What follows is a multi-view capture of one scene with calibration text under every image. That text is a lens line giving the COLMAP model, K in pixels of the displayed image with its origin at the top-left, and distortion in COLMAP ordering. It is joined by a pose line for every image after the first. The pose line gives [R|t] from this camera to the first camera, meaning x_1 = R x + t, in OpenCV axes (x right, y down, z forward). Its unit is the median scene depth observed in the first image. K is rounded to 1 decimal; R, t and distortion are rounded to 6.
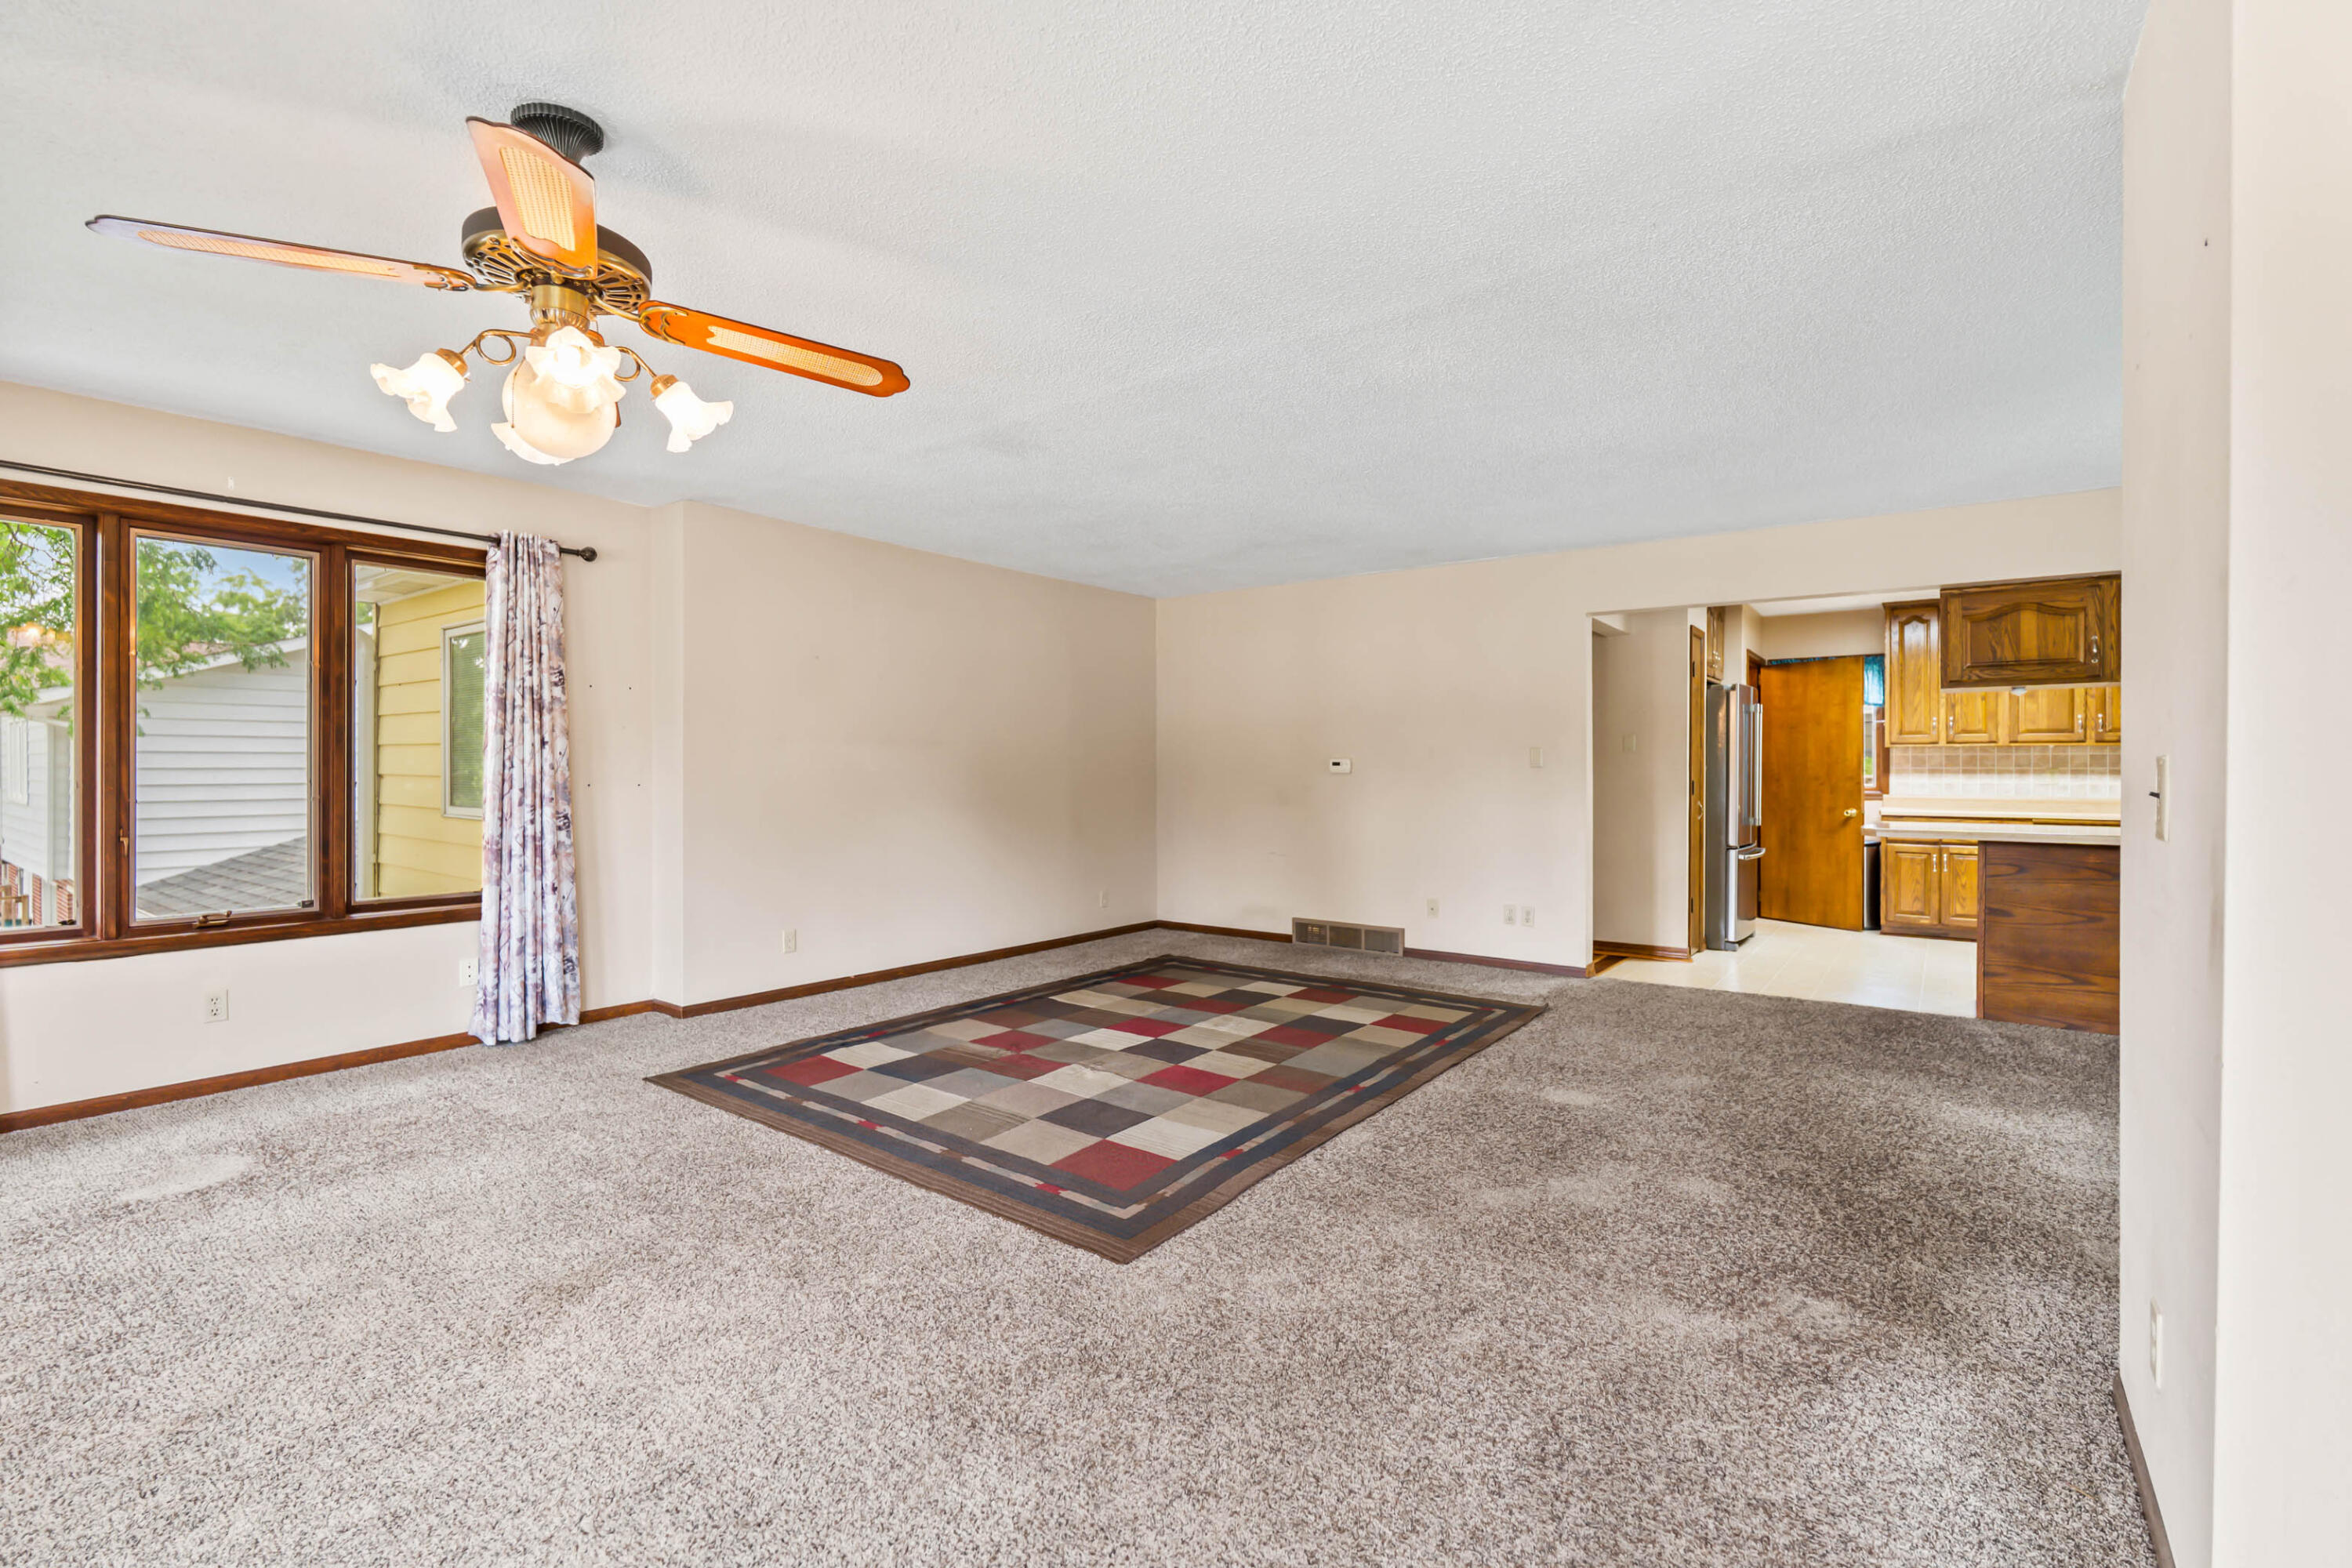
lens RADIAL K [[1040.8, 0, 1164.5], [0, 1040.8, 766.6], [0, 0, 1]] dist [-0.002816, -0.000142]
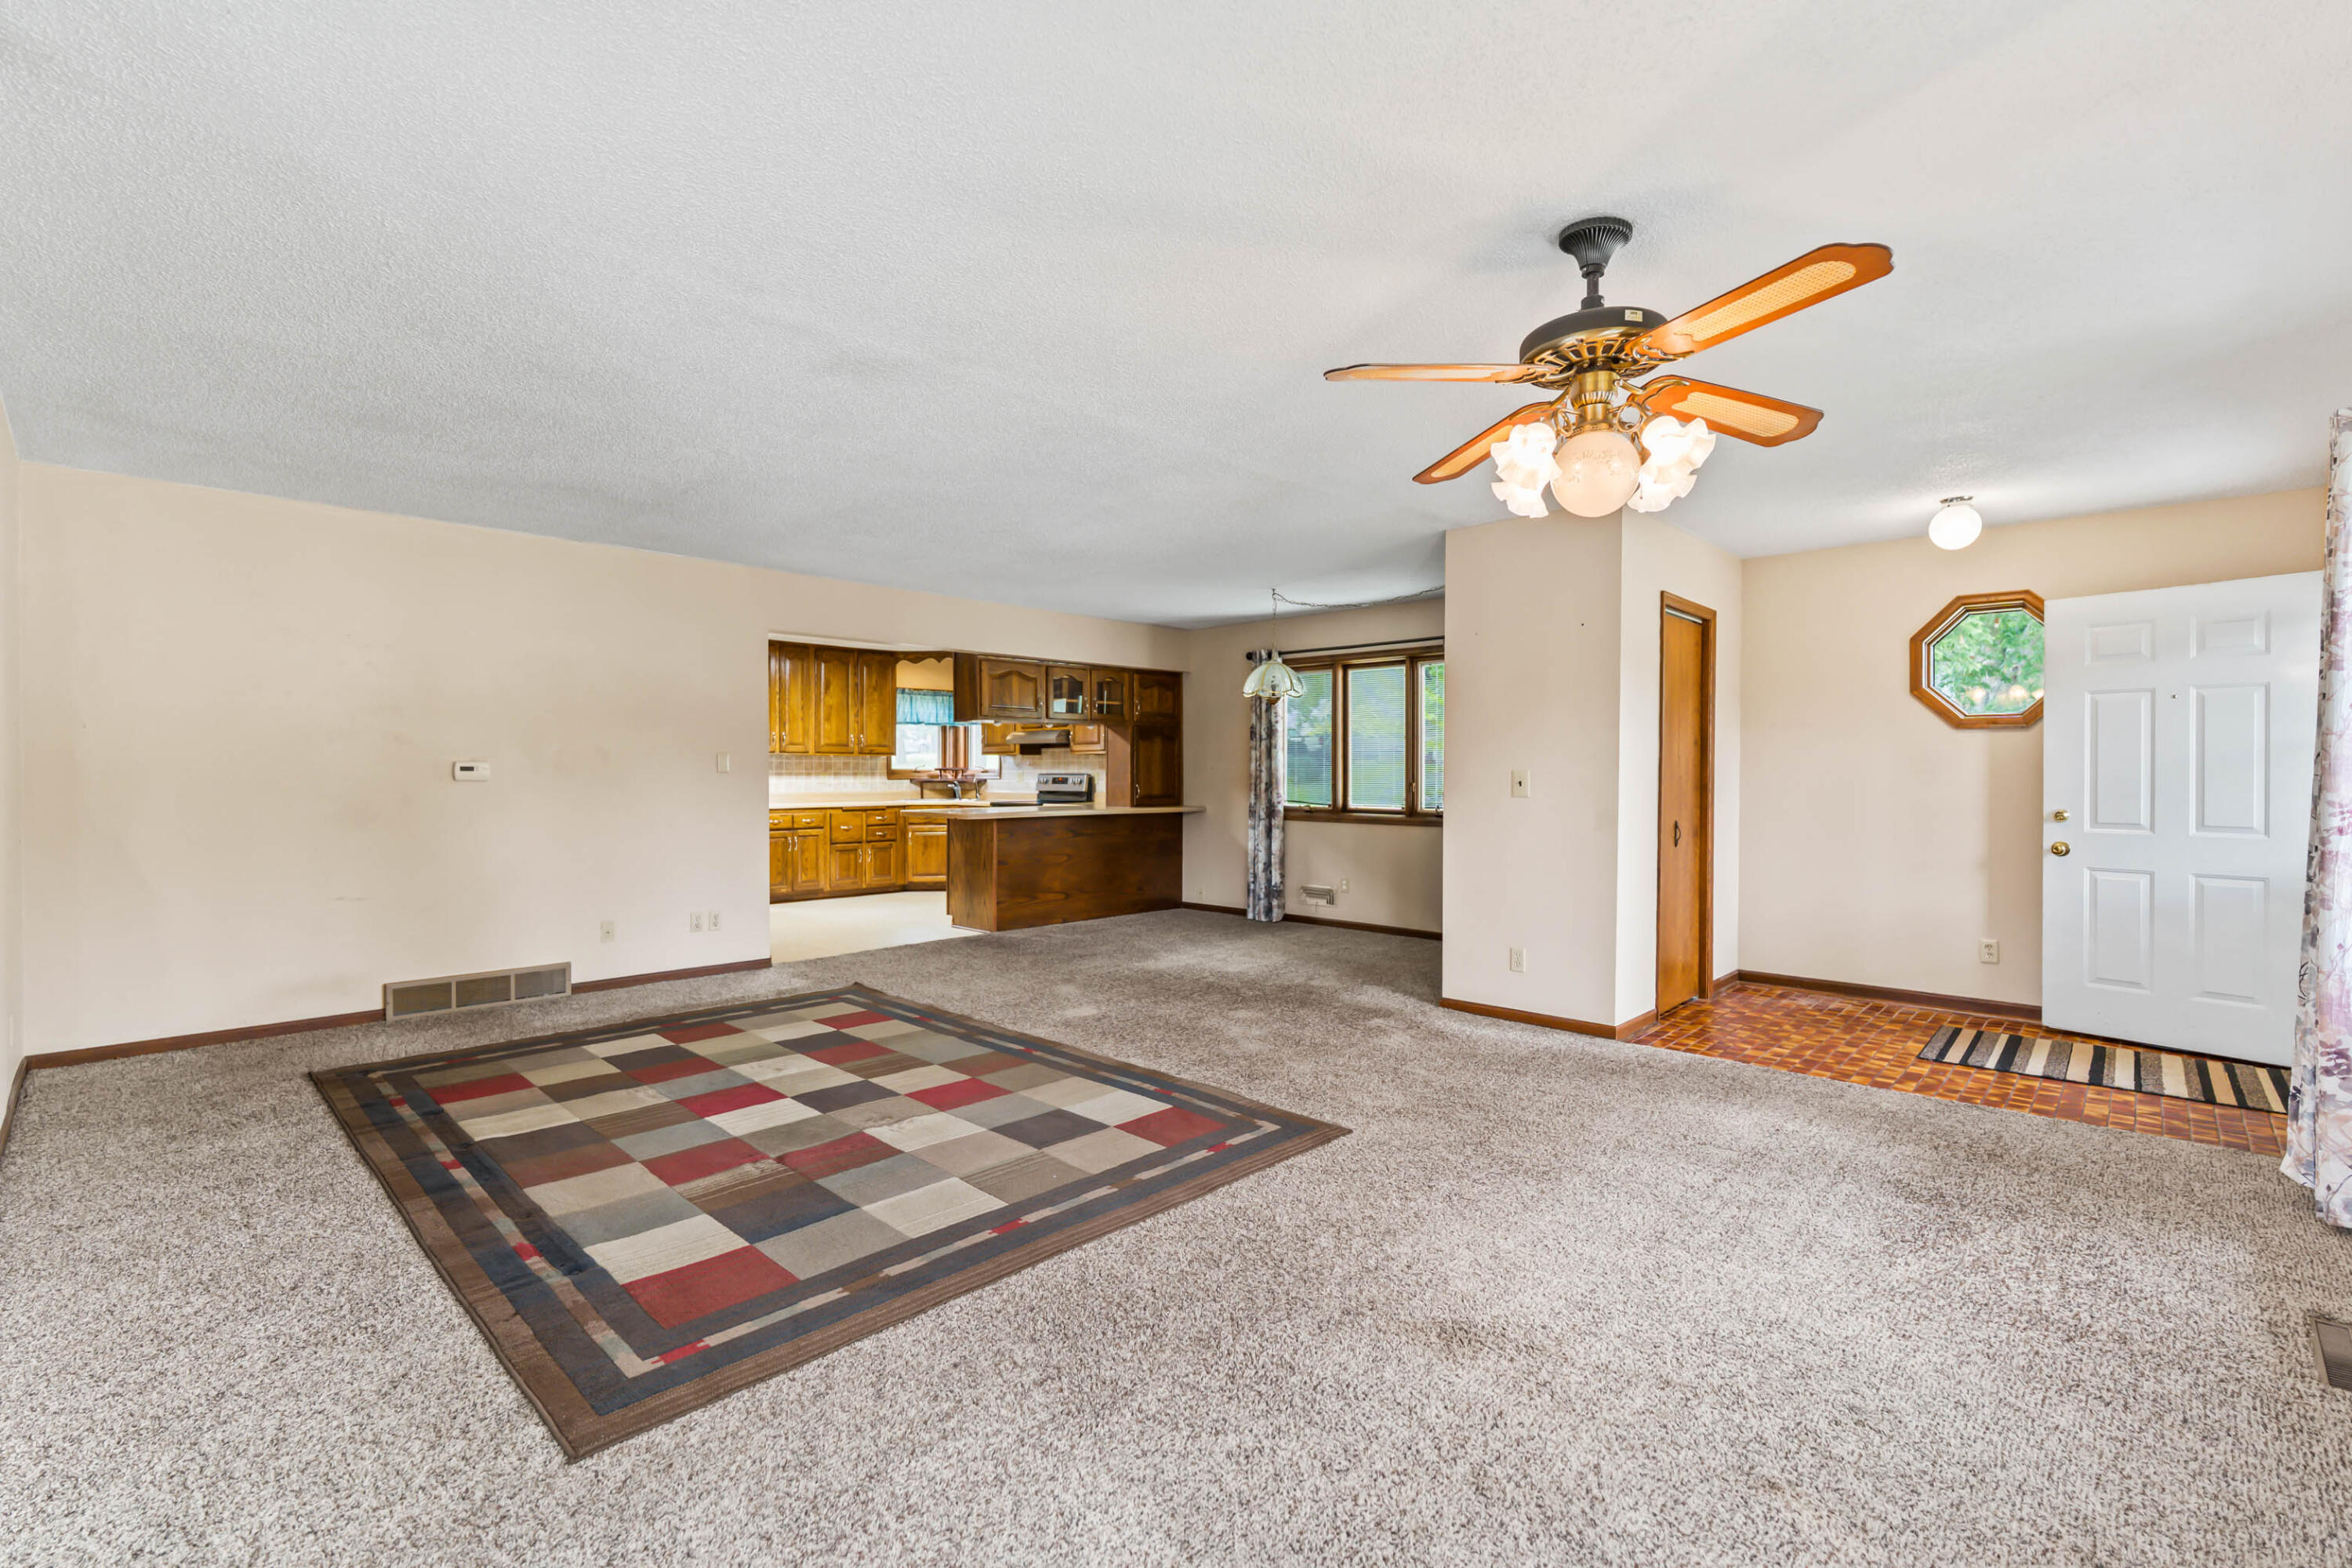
lens RADIAL K [[1036.9, 0, 1176.0], [0, 1036.9, 784.0], [0, 0, 1]] dist [-0.003641, 0.000133]
pose [[0.118398, -0.014592, 0.992859, -0.751322], [-0.001133, 0.999889, 0.014831, -0.003922], [-0.992966, -0.002880, 0.118368, 0.559268]]
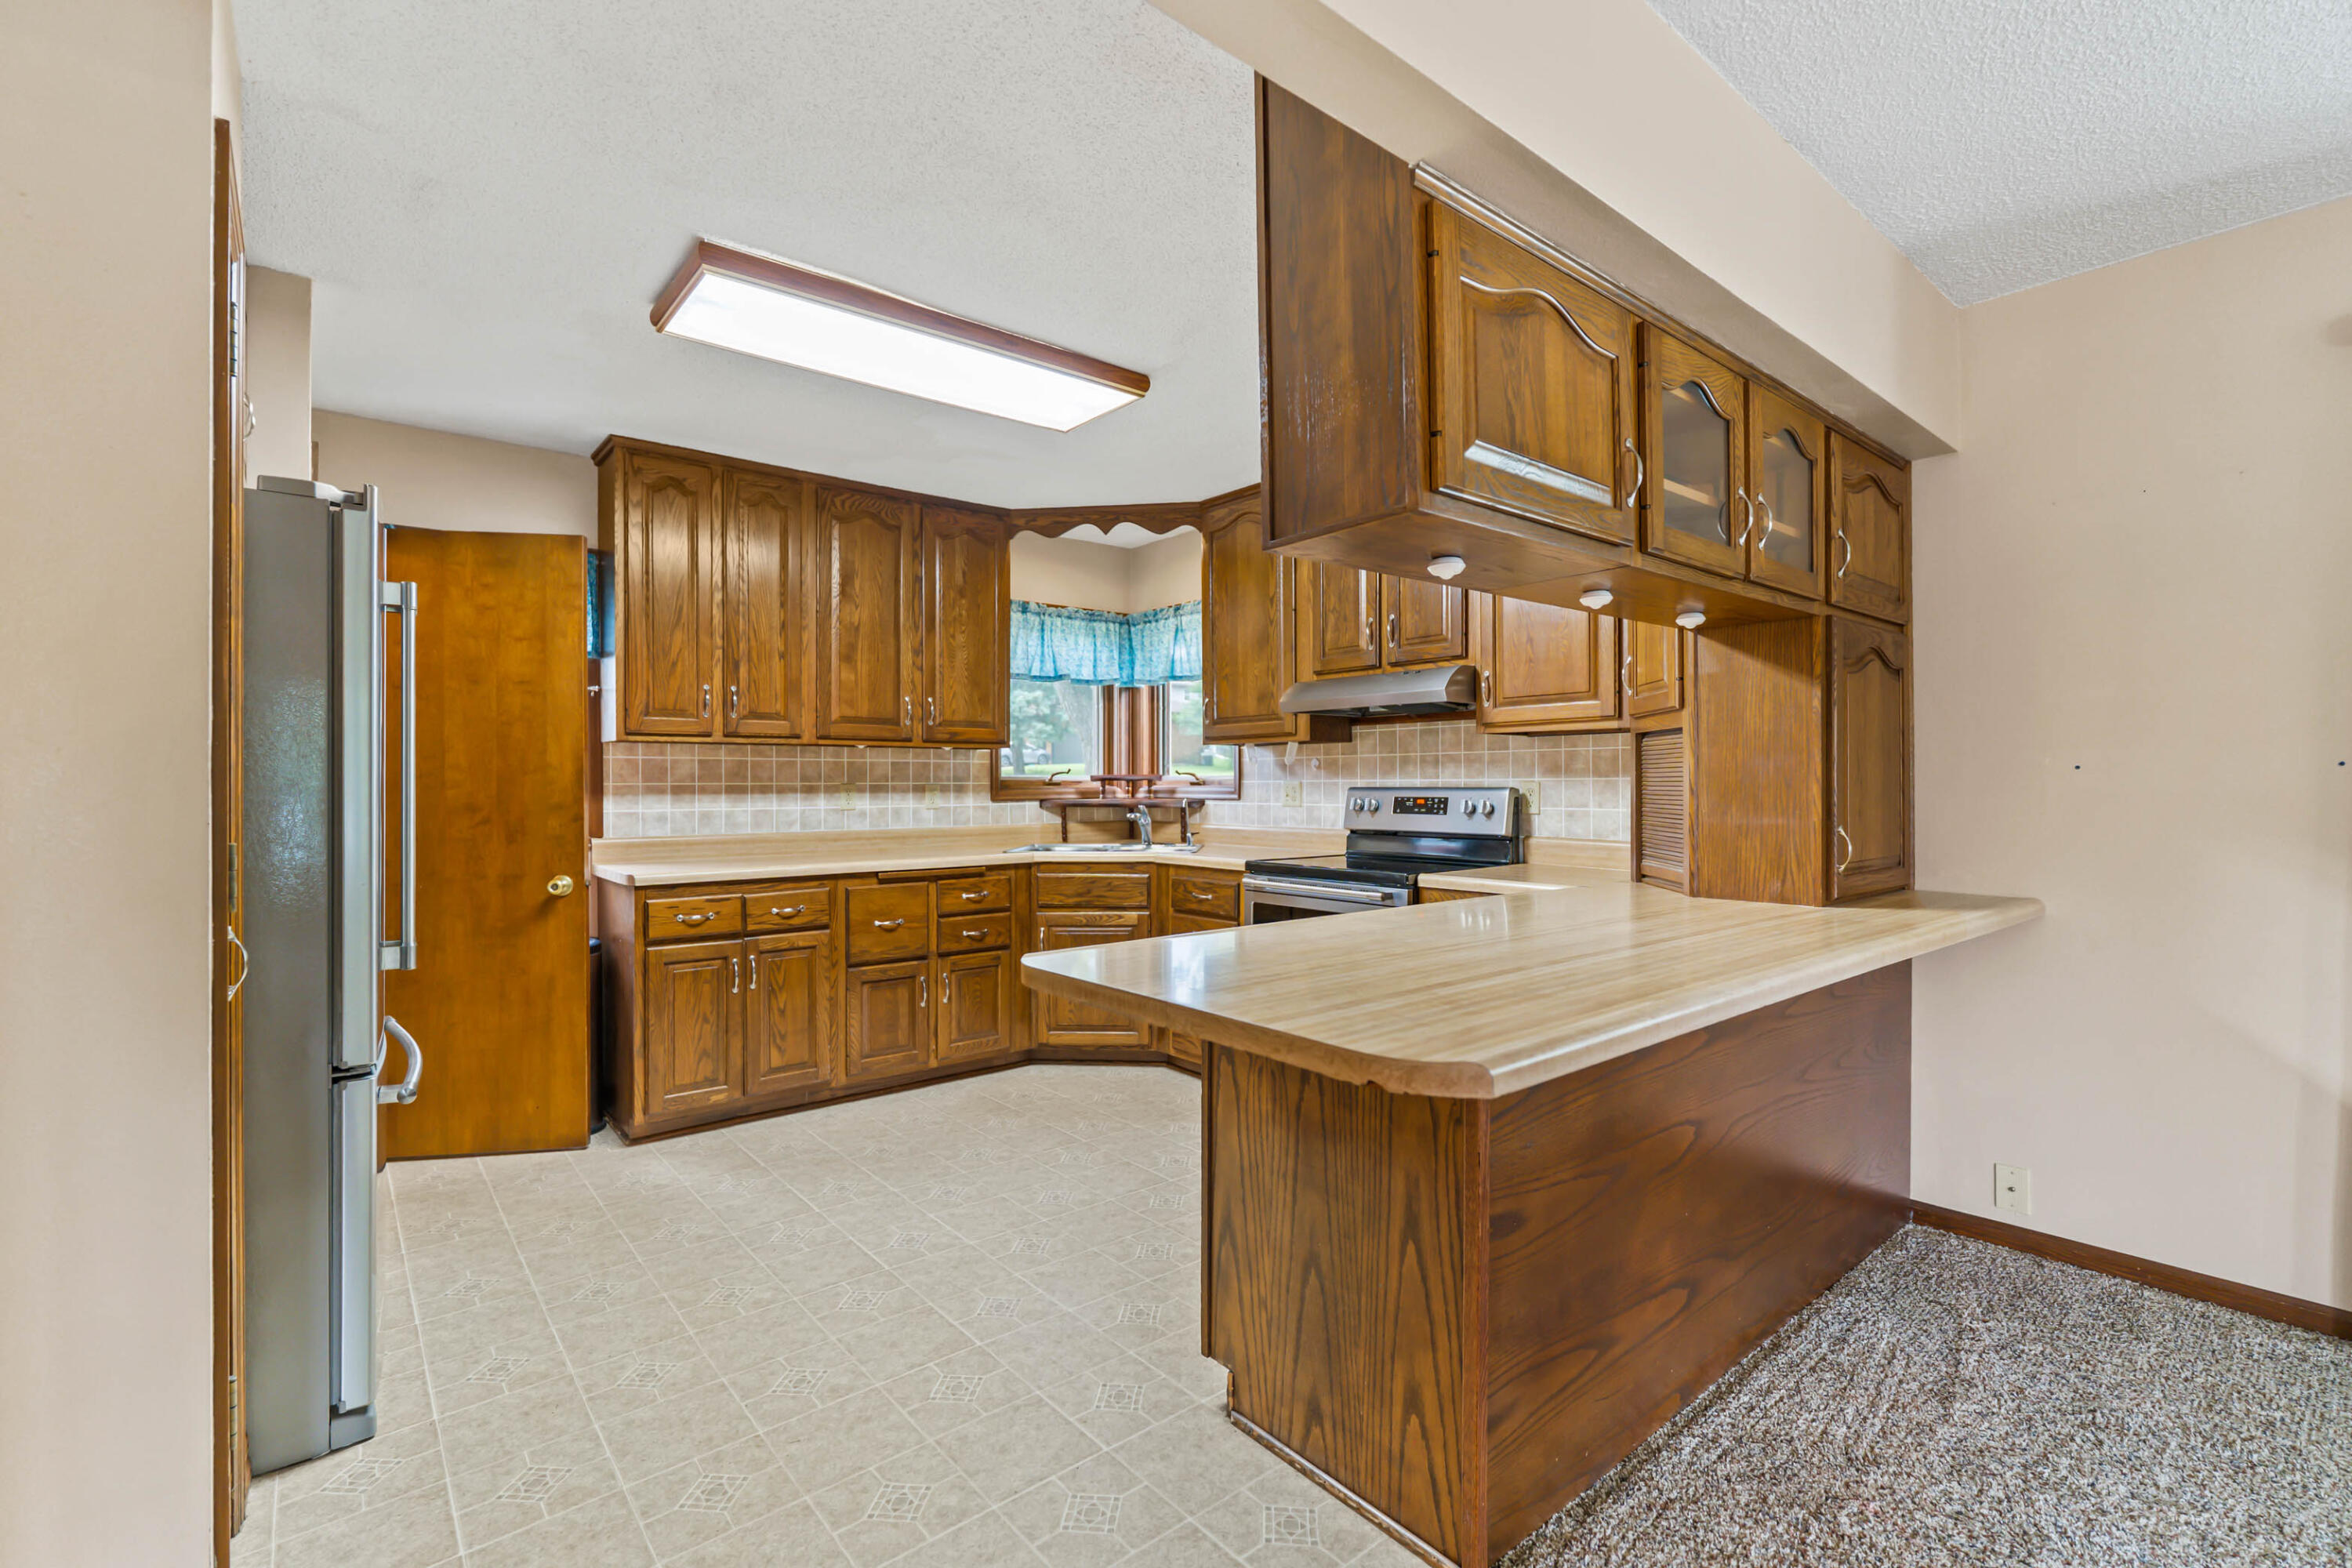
lens RADIAL K [[1036.9, 0, 1176.0], [0, 1036.9, 784.0], [0, 0, 1]] dist [-0.003641, 0.000133]
pose [[0.224987, -0.003997, 0.974354, 0.470881], [0.002556, 0.999991, 0.003512, 0.000555], [-0.974359, 0.001701, 0.224995, 1.047177]]
